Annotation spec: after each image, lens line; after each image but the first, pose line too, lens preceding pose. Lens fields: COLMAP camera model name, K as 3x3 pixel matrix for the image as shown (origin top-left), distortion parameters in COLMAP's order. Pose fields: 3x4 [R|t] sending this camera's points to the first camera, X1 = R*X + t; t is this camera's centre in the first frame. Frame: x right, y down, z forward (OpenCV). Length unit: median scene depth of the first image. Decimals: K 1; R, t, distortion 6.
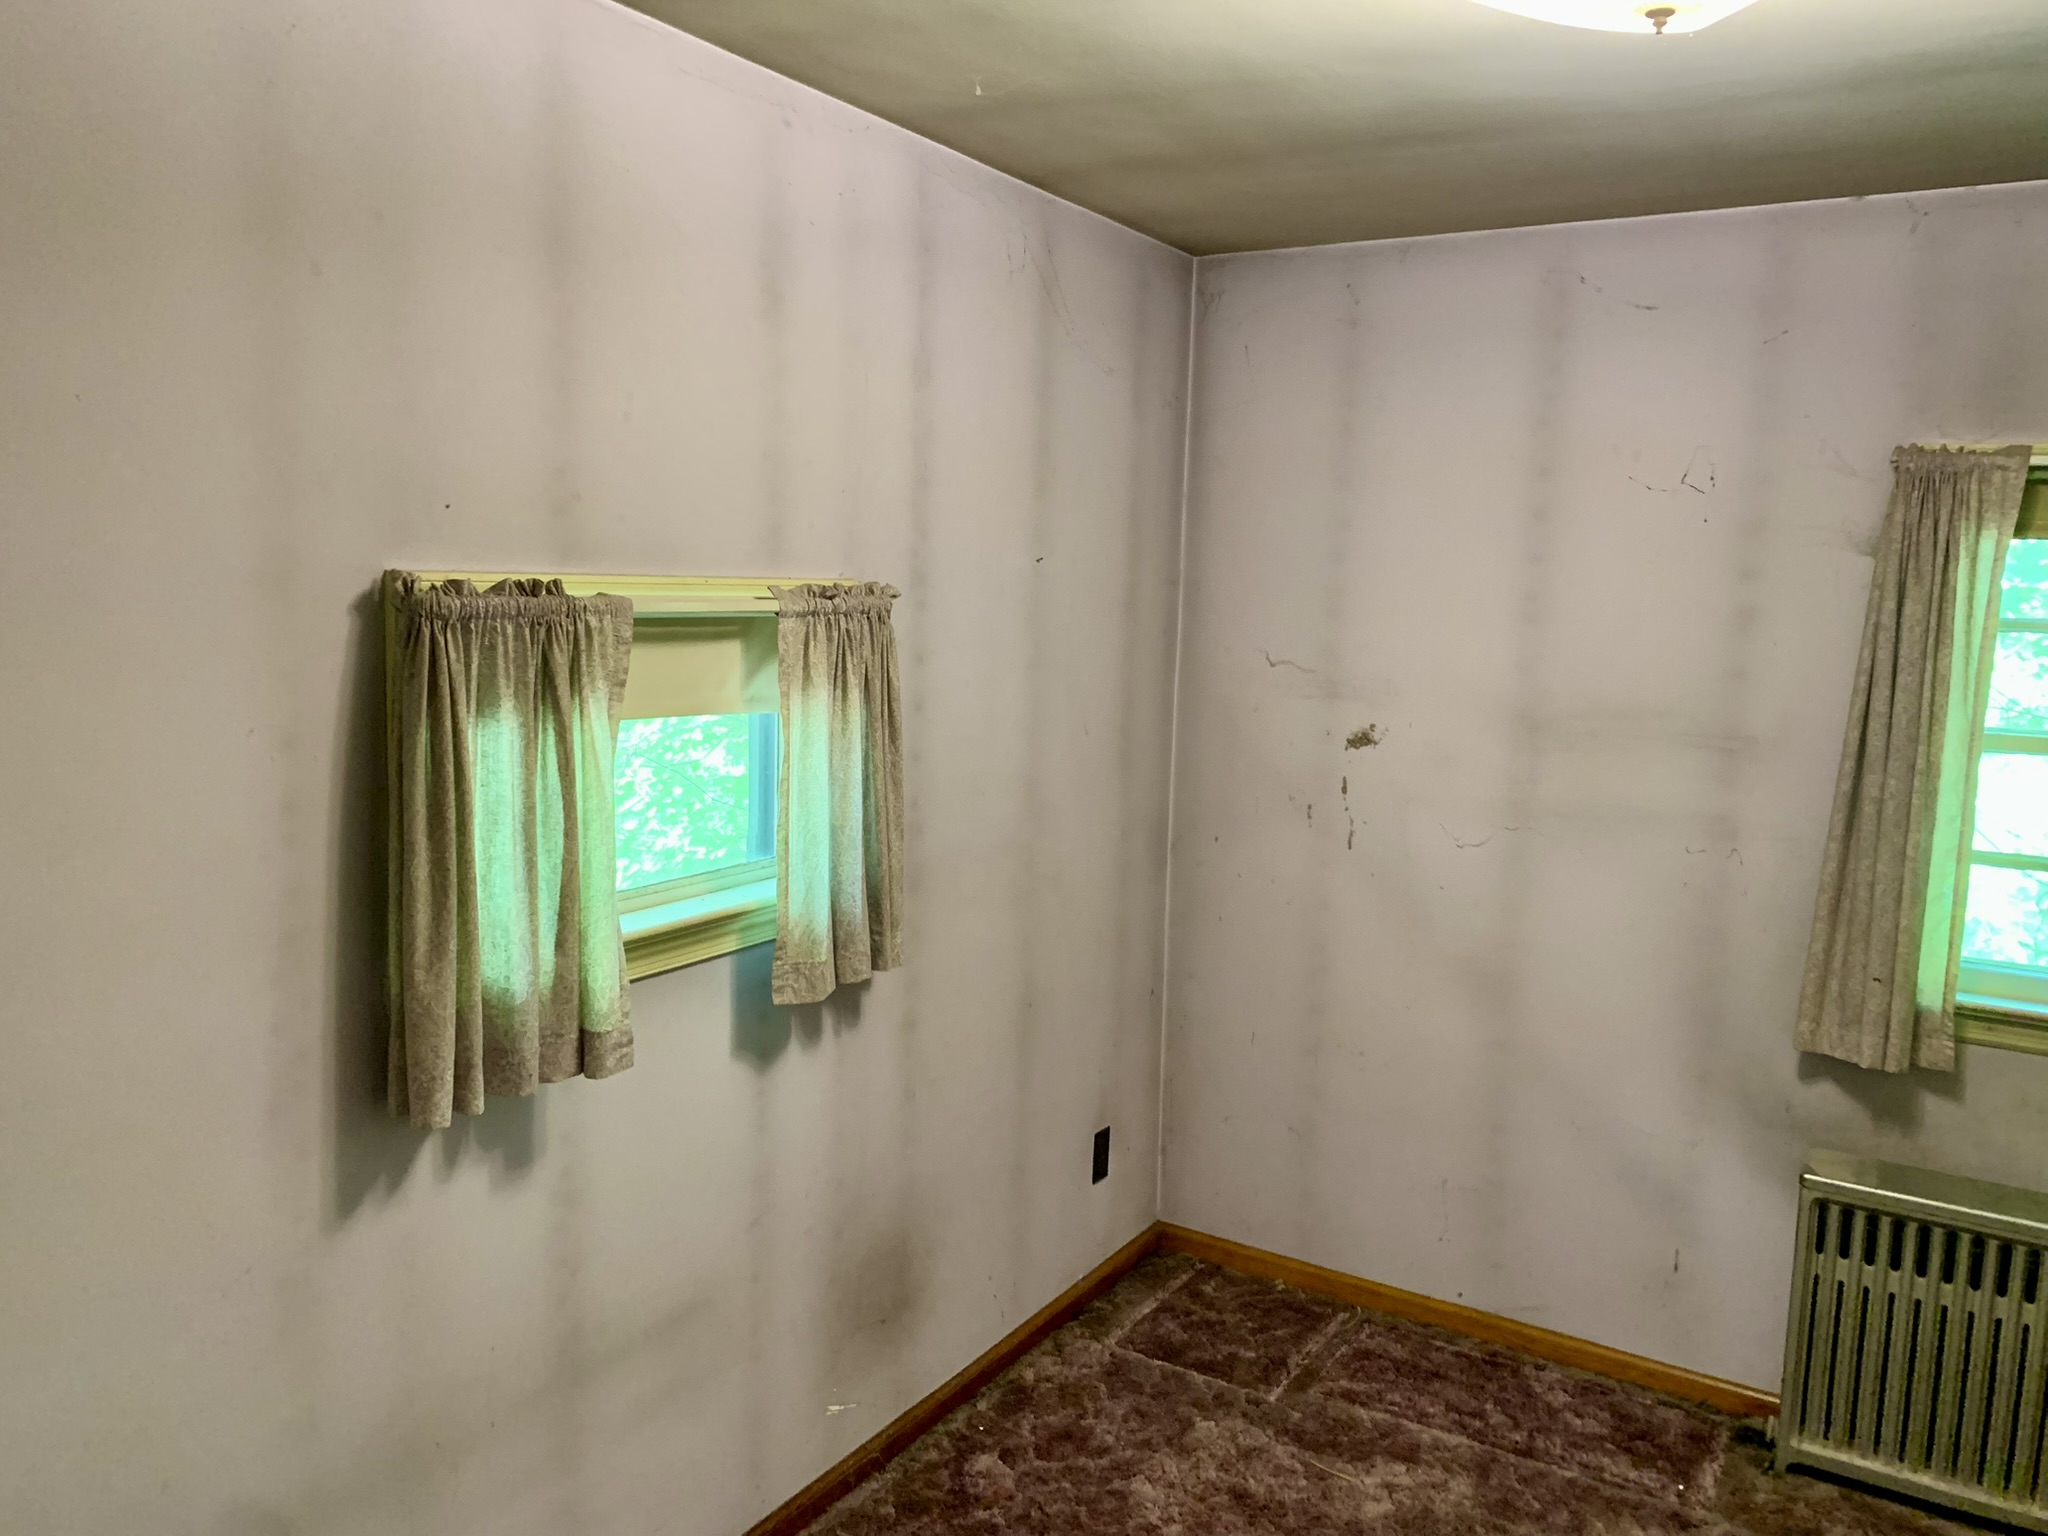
lens RADIAL K [[1578.0, 0, 1007.6], [0, 1578.0, 763.2], [0, 0, 1]] dist [0.037339, -0.035121]
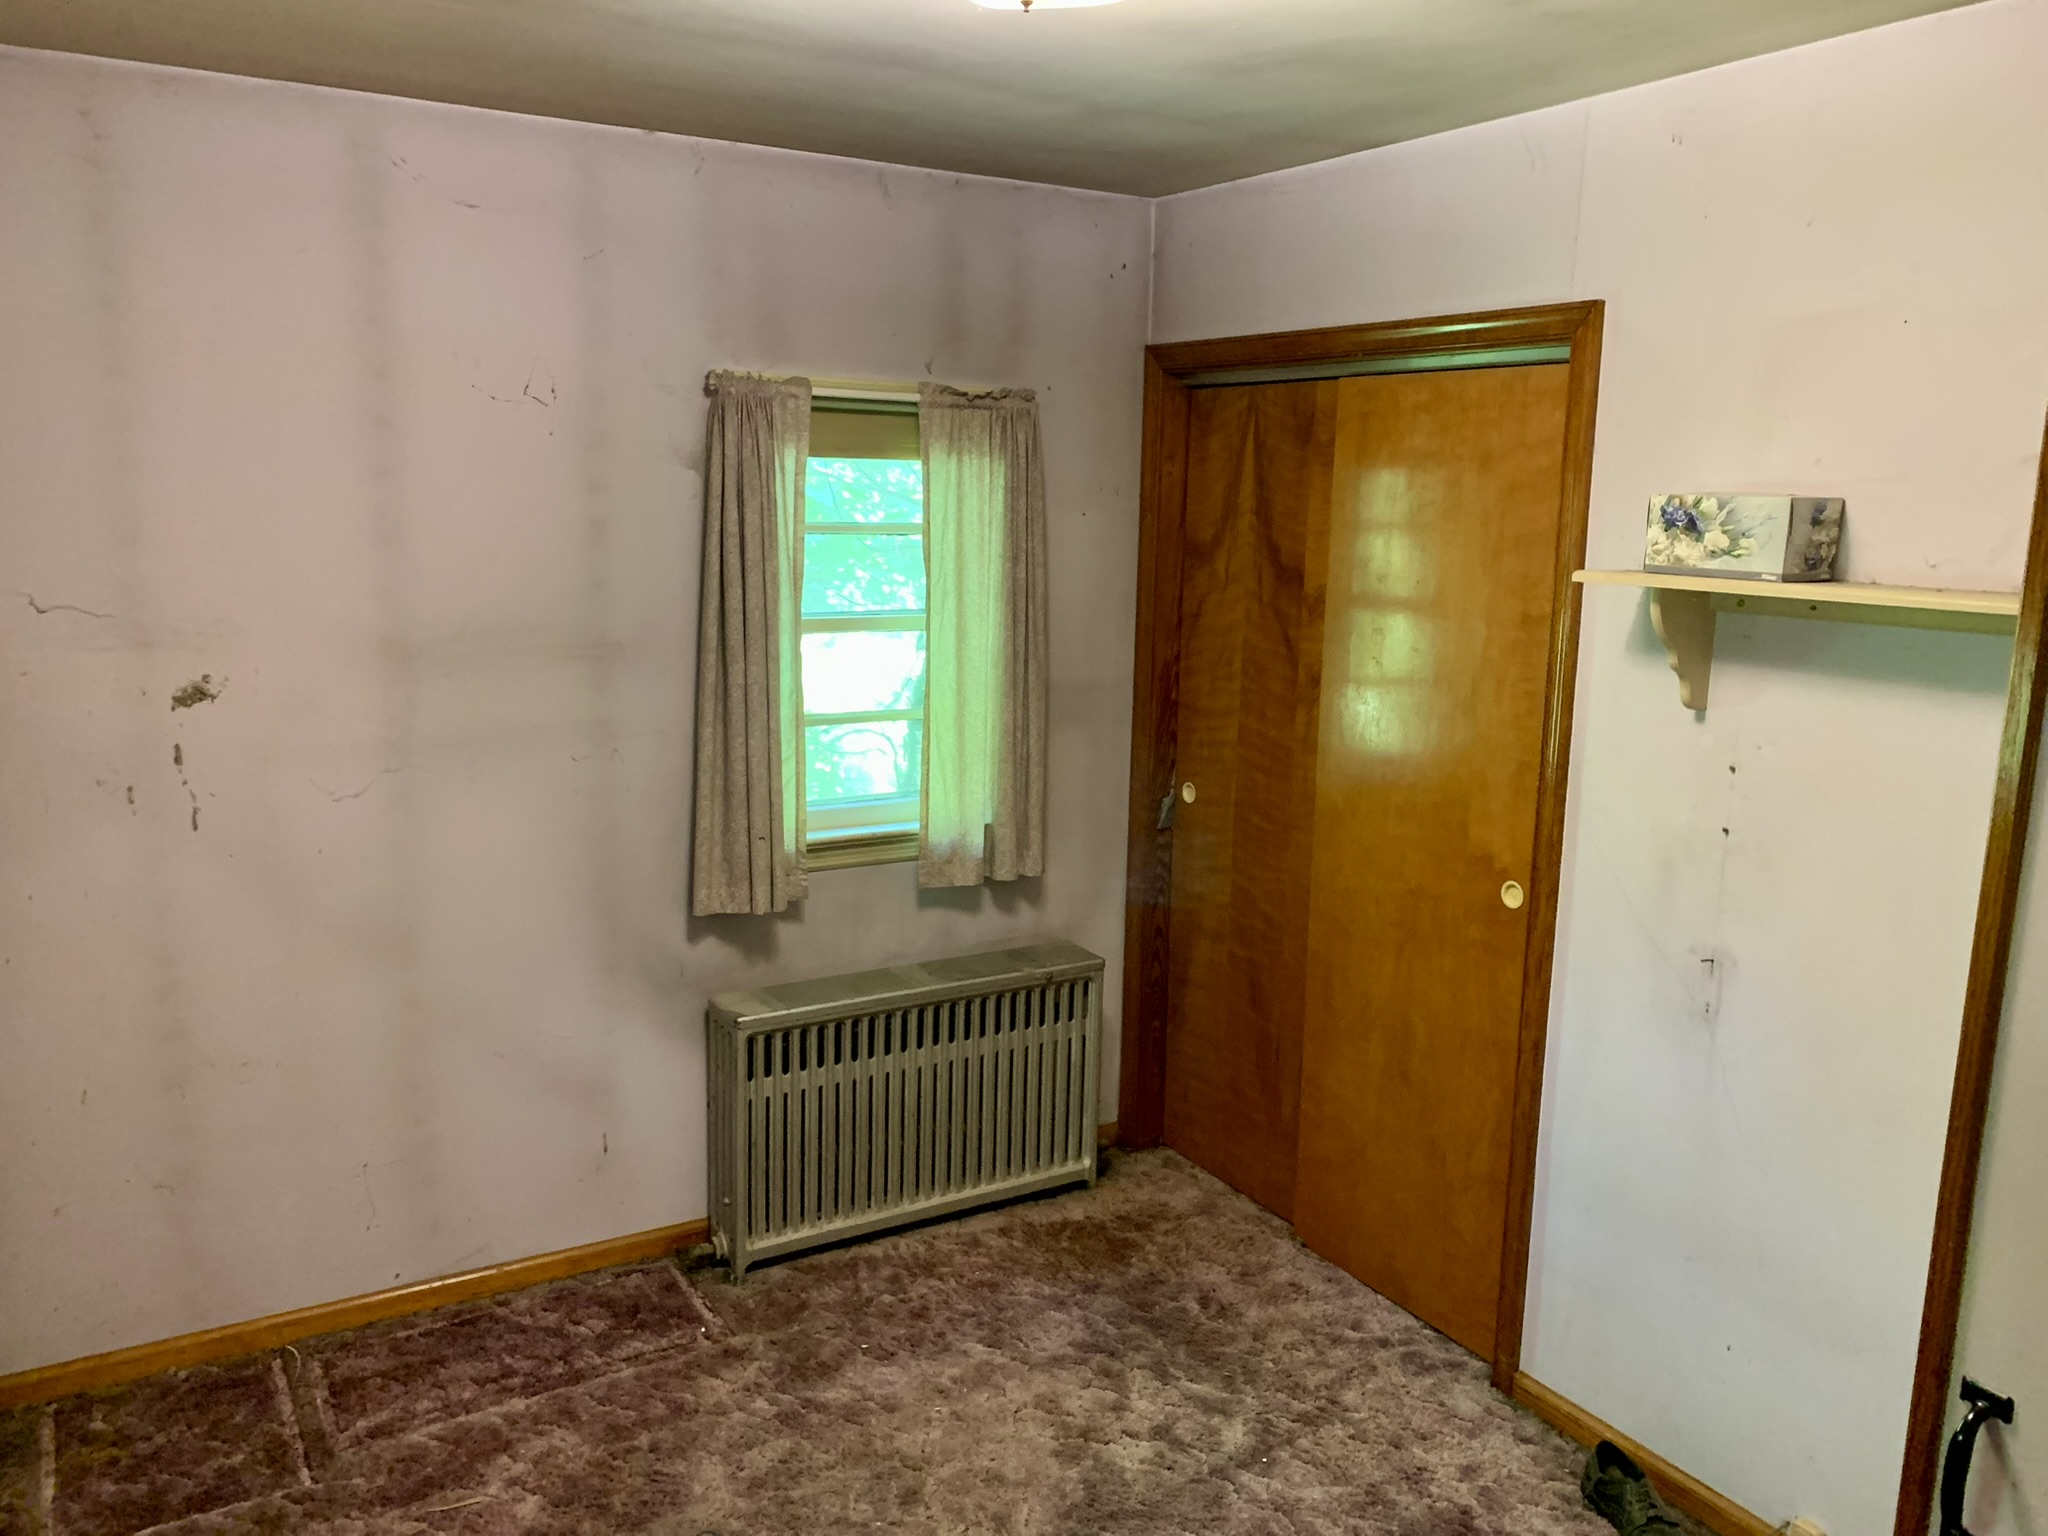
lens RADIAL K [[1578.0, 0, 1004.7], [0, 1578.0, 771.0], [0, 0, 1]] dist [0.037339, -0.035121]
pose [[0.455954, -0.178702, 0.871878, -0.348282], [0.107007, 0.983535, 0.145628, -0.057762], [-0.883547, 0.026897, 0.467570, 0.280603]]
